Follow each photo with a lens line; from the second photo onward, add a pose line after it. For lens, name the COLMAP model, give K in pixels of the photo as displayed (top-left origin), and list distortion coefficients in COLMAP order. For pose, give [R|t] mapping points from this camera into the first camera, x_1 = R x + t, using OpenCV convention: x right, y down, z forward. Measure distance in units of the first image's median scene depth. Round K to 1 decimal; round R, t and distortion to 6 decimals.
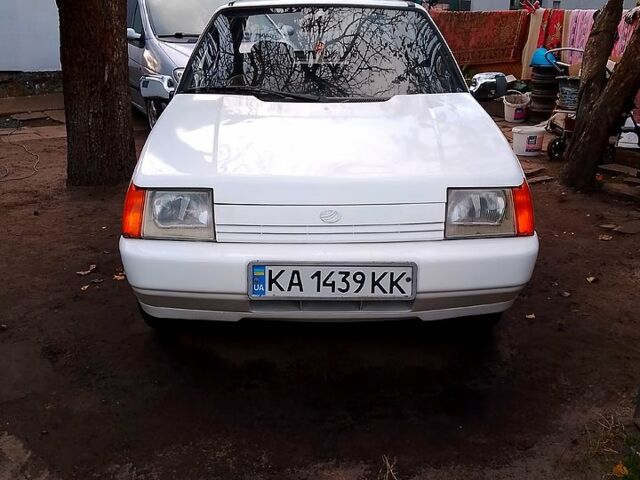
lens RADIAL K [[675.2, 0, 320.0], [0, 675.2, 240.0], [0, 0, 1]] dist [0.084691, -0.218353]
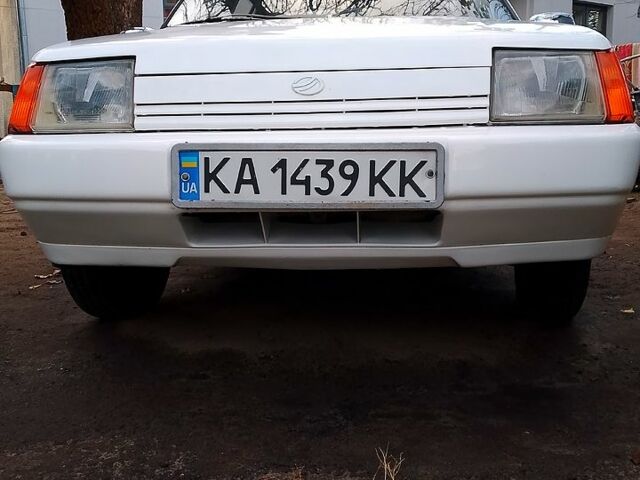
lens RADIAL K [[675.2, 0, 320.0], [0, 675.2, 240.0], [0, 0, 1]] dist [0.084691, -0.218353]
pose [[0.995996, -0.004039, -0.089312, 0.085928], [-0.009499, 0.988544, -0.150636, 0.211065], [0.088897, 0.150882, 0.984547, 0.398667]]
